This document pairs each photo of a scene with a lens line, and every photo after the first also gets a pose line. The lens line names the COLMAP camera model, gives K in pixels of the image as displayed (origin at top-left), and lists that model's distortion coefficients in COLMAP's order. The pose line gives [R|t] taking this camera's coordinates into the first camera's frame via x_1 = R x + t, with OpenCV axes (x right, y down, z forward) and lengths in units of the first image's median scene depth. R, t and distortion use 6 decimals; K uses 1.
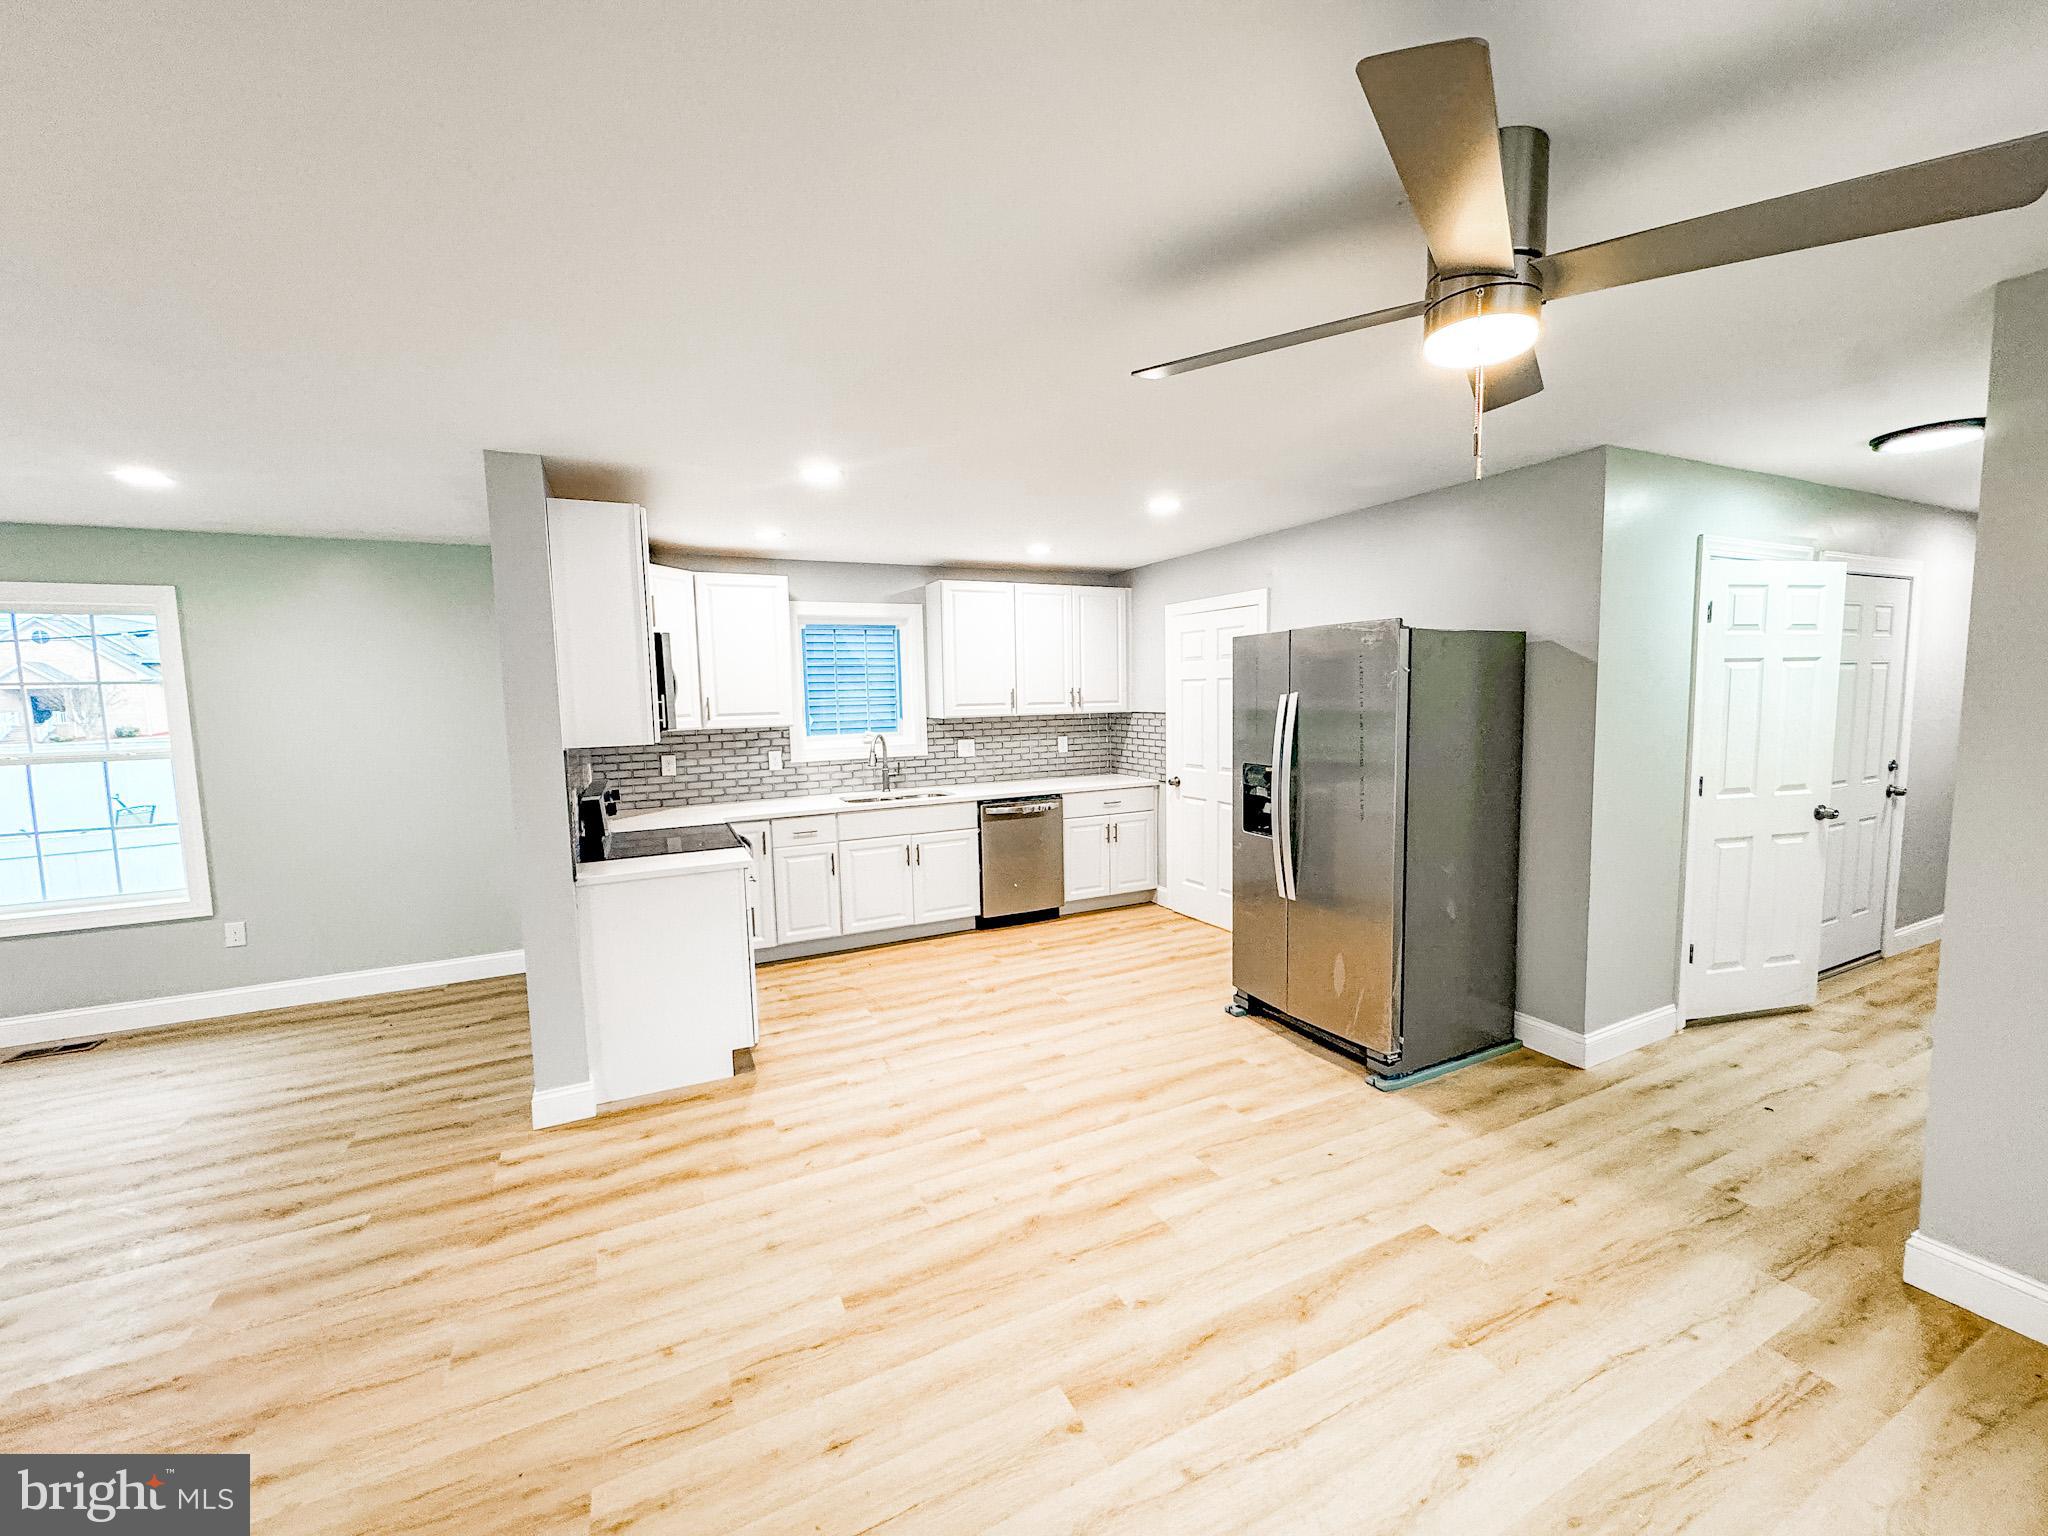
lens RADIAL K [[815.0, 0, 1025.6], [0, 815.0, 768.2], [0, 0, 1]] dist [-0.001527, 0.000066]
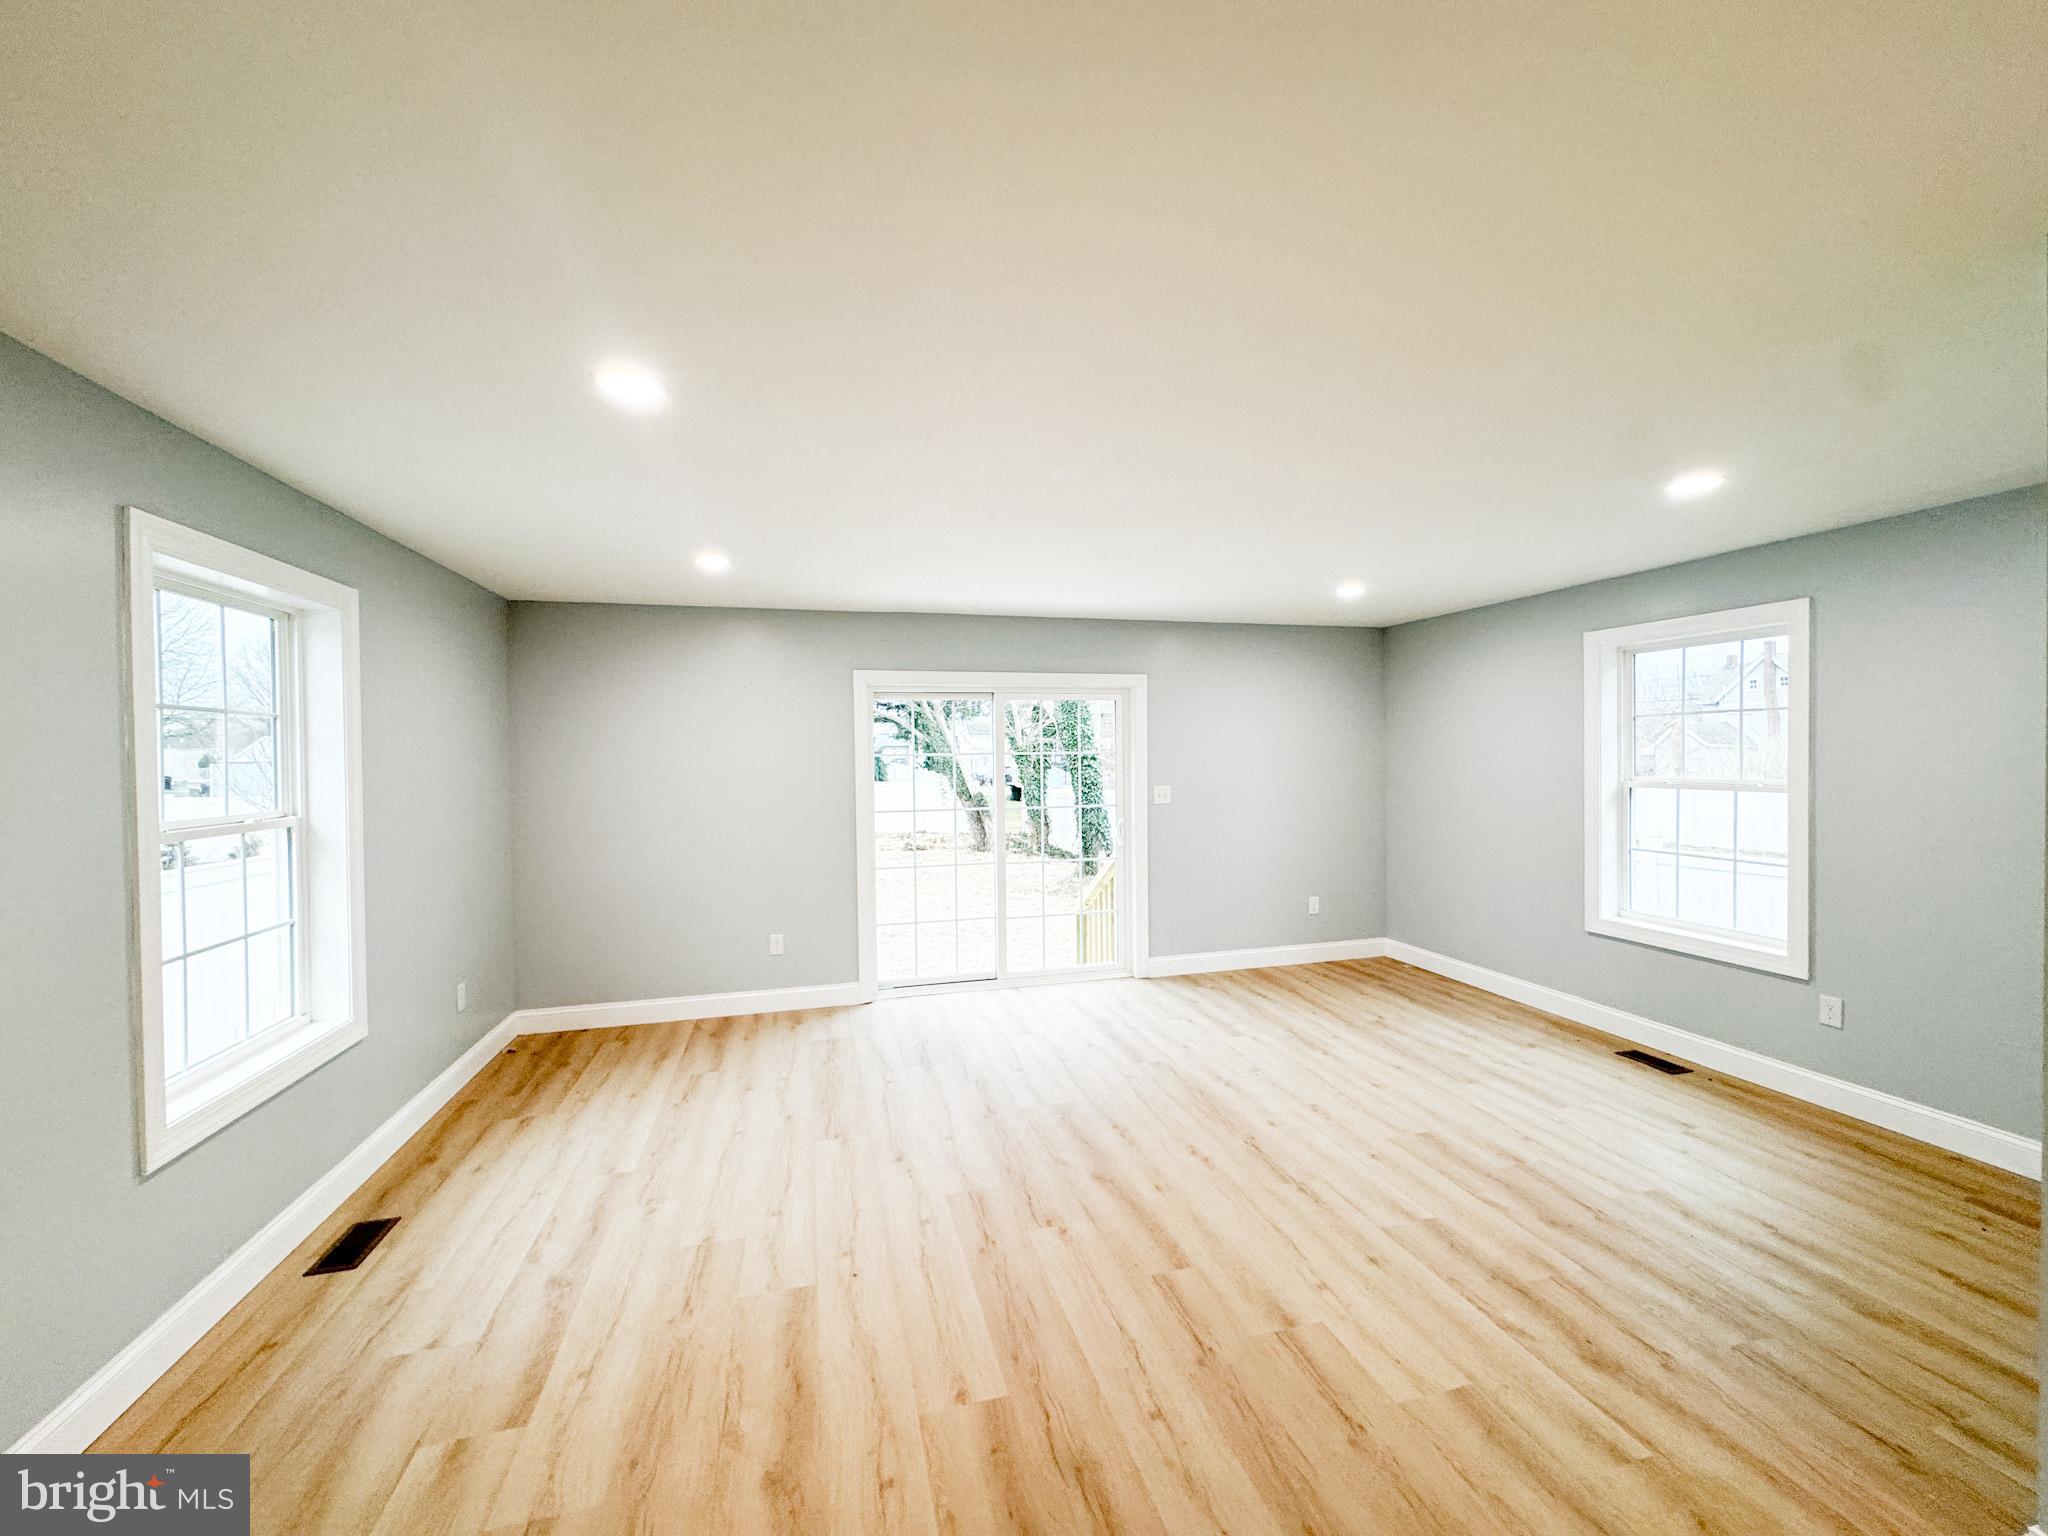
lens RADIAL K [[815.0, 0, 1026.0], [0, 815.0, 767.2], [0, 0, 1]] dist [-0.001527, 0.000066]
pose [[-0.184997, 0.040331, -0.981911, -0.021367], [-0.075937, 0.995584, 0.055199, -0.024198], [0.979801, 0.084775, -0.181118, 0.316028]]
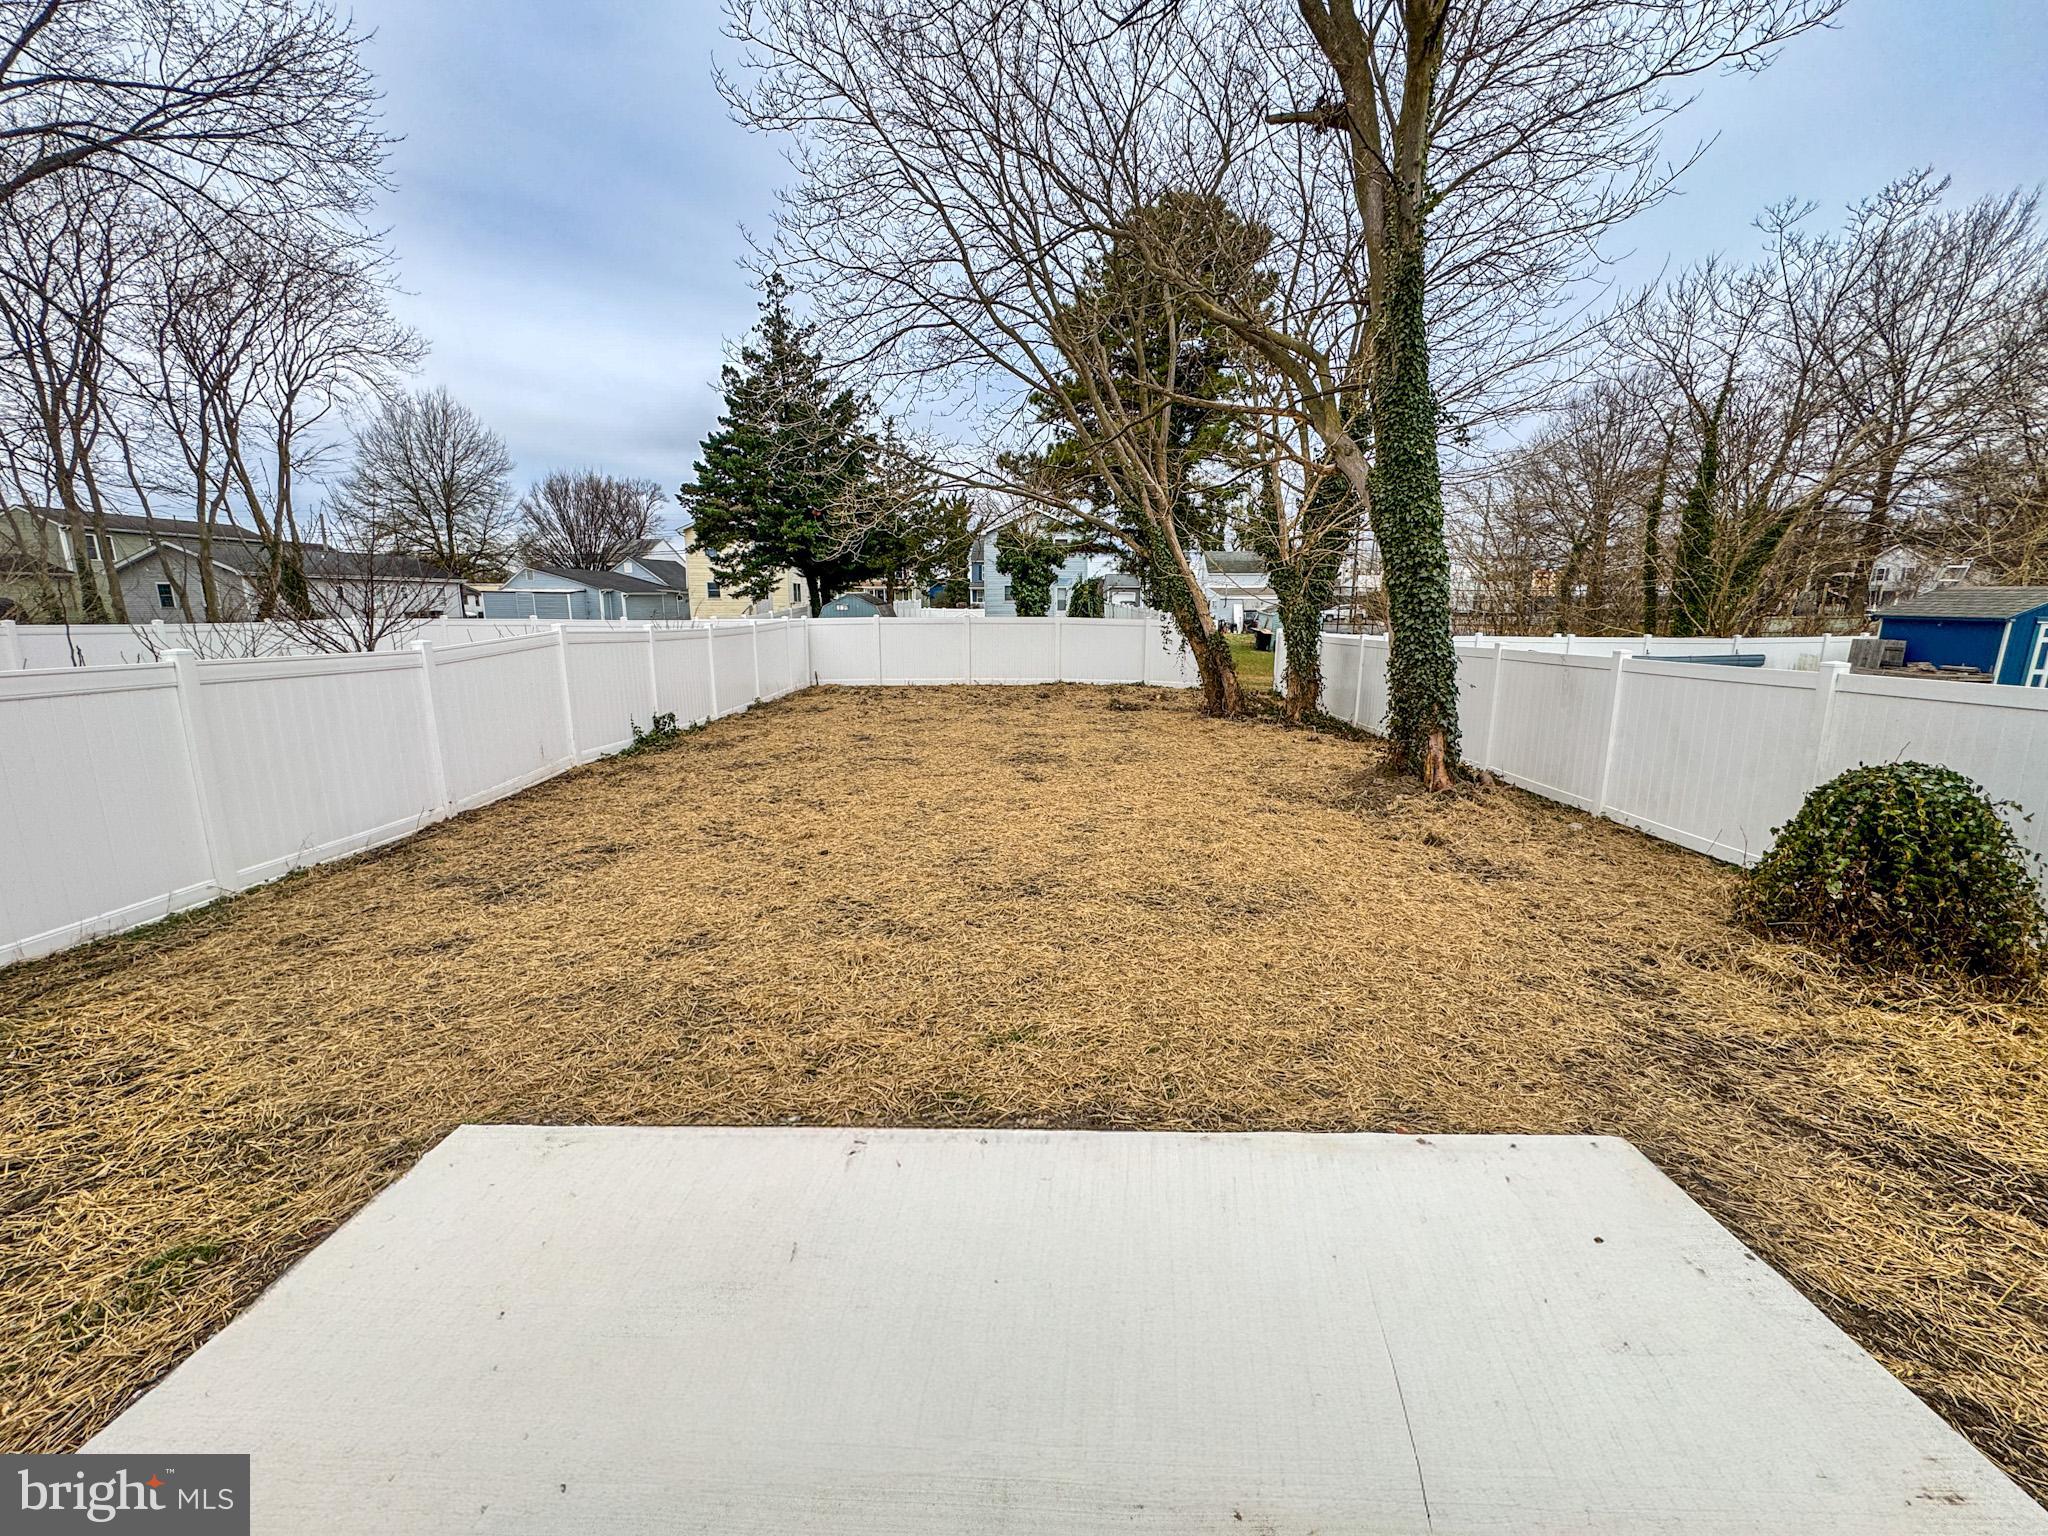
lens RADIAL K [[815.0, 0, 1015.9], [0, 815.0, 773.3], [0, 0, 1]] dist [-0.001527, 0.000066]
pose [[-0.461413, 0.199584, -0.864445, -1.349543], [-0.077444, 0.961587, 0.263350, 0.157653], [0.883799, 0.188459, -0.428232, -0.018175]]
